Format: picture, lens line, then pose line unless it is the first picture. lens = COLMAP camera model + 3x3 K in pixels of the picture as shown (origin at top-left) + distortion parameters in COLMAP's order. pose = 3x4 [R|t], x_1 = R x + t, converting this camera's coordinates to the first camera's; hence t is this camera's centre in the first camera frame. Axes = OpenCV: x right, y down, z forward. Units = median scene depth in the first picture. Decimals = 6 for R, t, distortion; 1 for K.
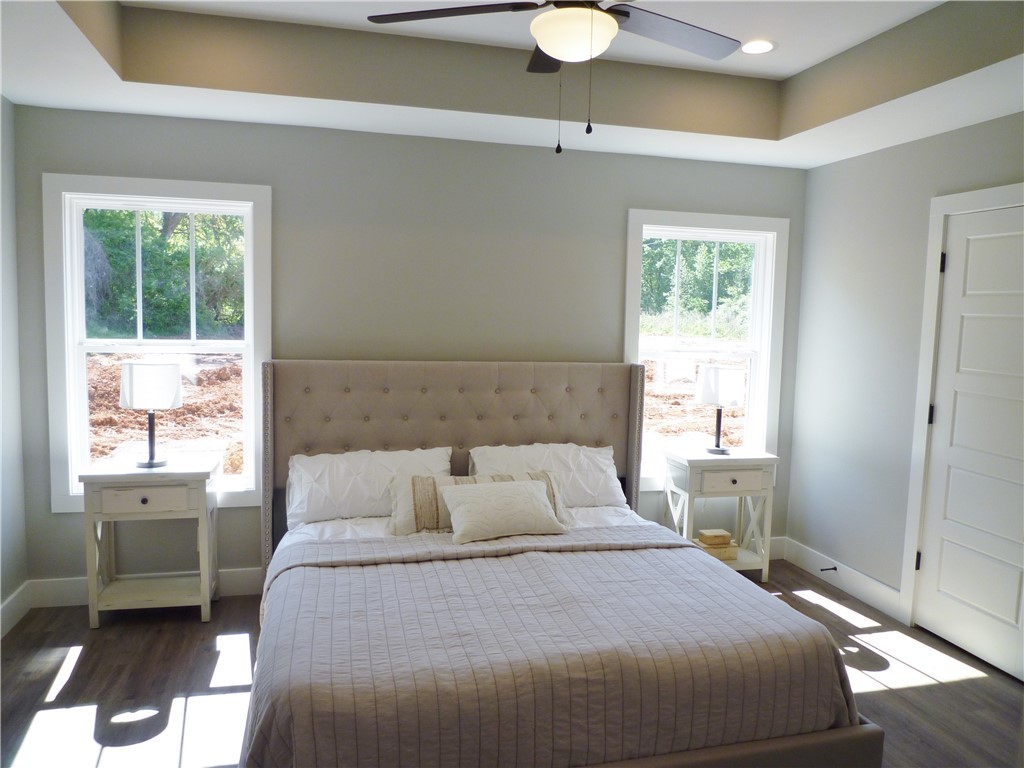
lens RADIAL K [[756.5, 0, 509.5], [0, 756.5, 387.0], [0, 0, 1]] dist [0.000644, -0.051298]
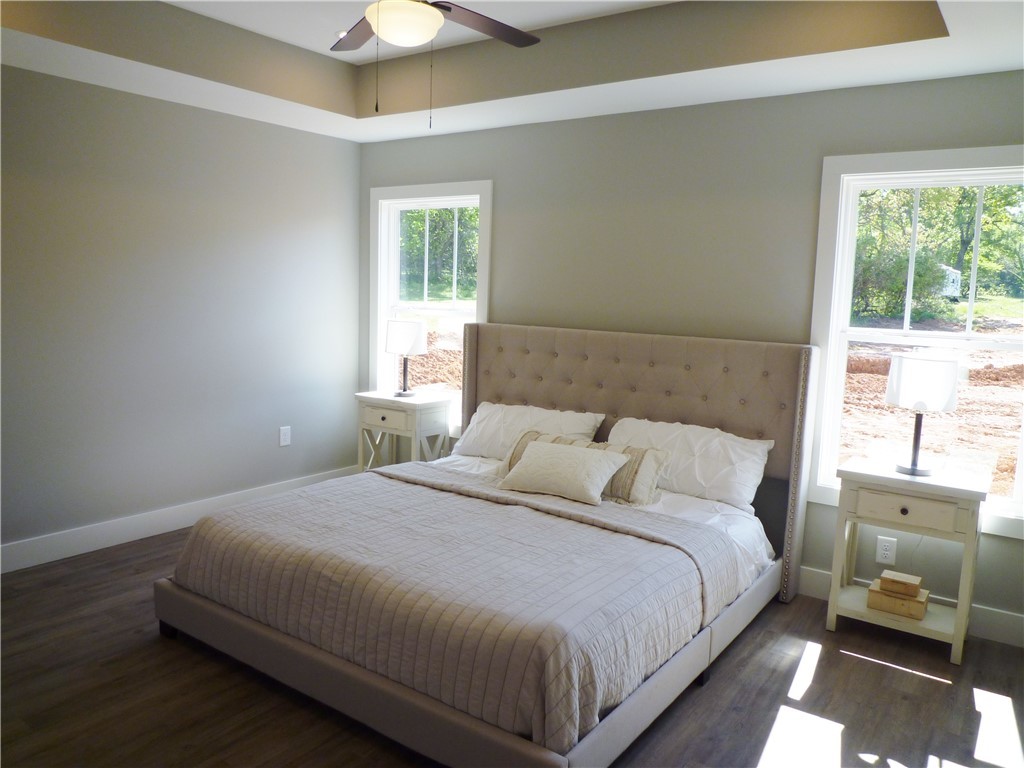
lens RADIAL K [[756.5, 0, 510.1], [0, 756.5, 382.8], [0, 0, 1]] dist [0.000644, -0.051298]
pose [[0.640956, 0.092389, -0.761997, 0.763850], [-0.089225, 0.994968, 0.045584, 0.000930], [0.762374, 0.038772, 0.645974, 0.286317]]
